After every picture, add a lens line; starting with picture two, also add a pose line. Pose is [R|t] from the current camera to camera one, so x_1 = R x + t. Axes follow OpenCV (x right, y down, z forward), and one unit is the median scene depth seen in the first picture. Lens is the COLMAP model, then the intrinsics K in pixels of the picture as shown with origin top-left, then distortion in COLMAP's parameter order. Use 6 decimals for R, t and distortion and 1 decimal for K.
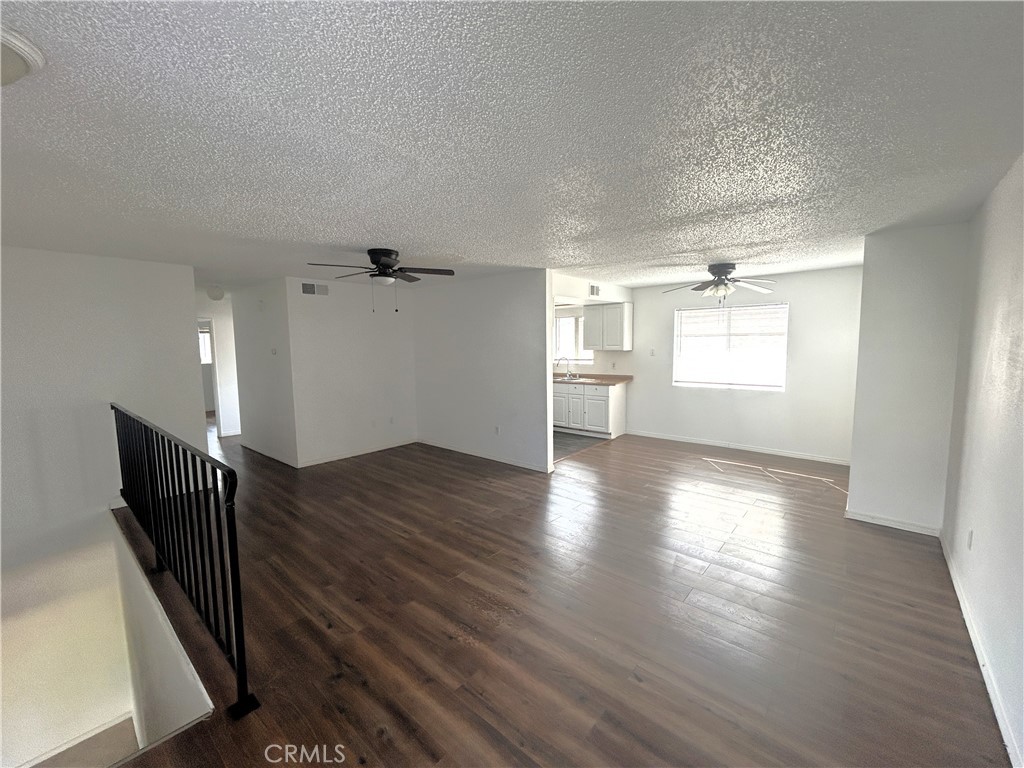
lens RADIAL K [[417.4, 0, 511.8], [0, 417.4, 381.8], [0, 0, 1]] dist [-0.000556, 0.002797]
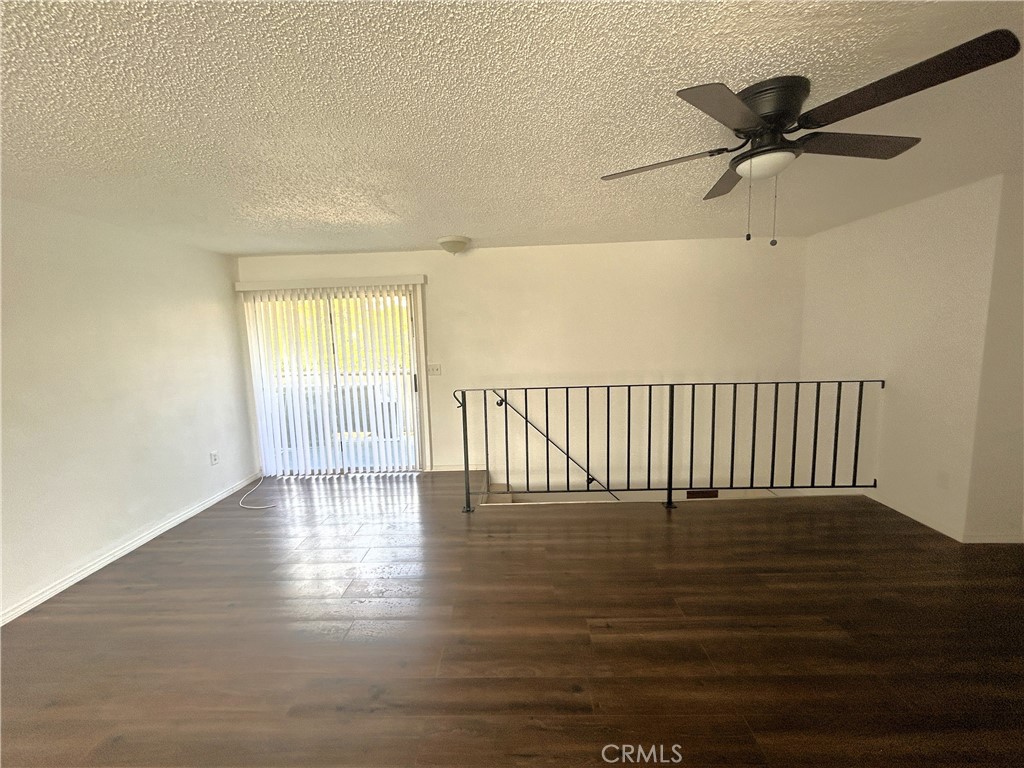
lens RADIAL K [[417.4, 0, 511.8], [0, 417.4, 381.8], [0, 0, 1]] dist [-0.000556, 0.002797]
pose [[-0.763975, 0.110954, -0.635635, 0.163483], [-0.022993, 0.979798, 0.198665, -0.092636], [0.644836, 0.166390, -0.745990, 1.012817]]
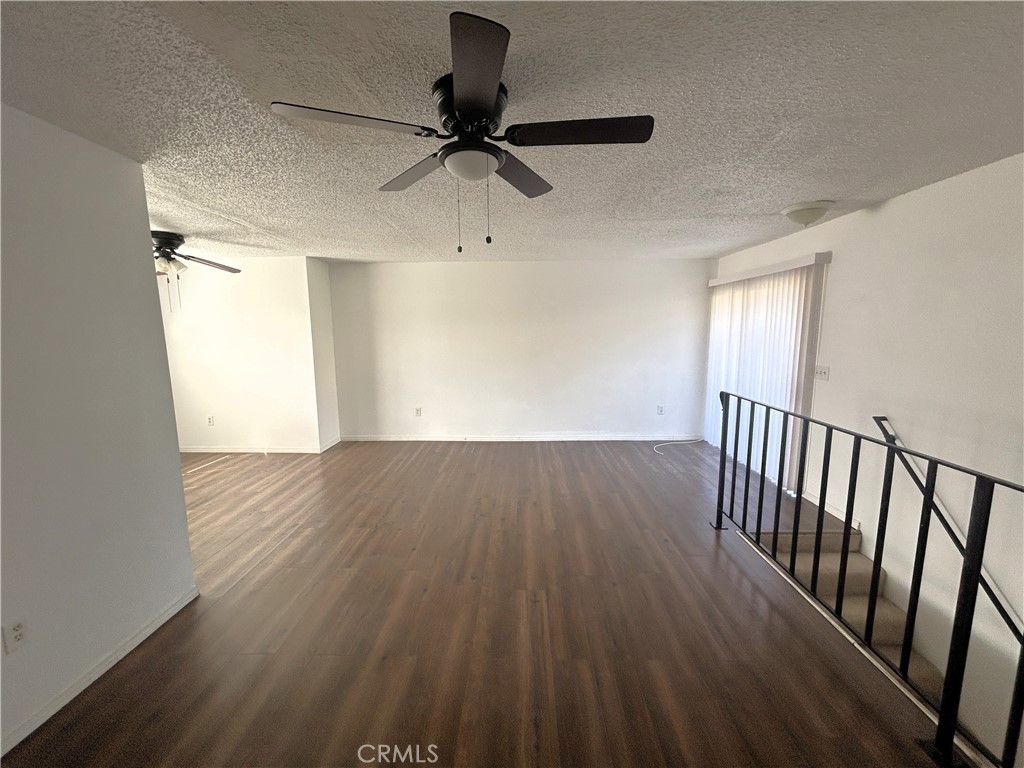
lens RADIAL K [[417.4, 0, 511.8], [0, 417.4, 381.8], [0, 0, 1]] dist [-0.000556, 0.002797]
pose [[-0.632851, -0.088306, 0.769221, -0.562596], [0.089665, 0.978432, 0.186092, -0.097954], [-0.769064, 0.186740, -0.611284, 1.068446]]
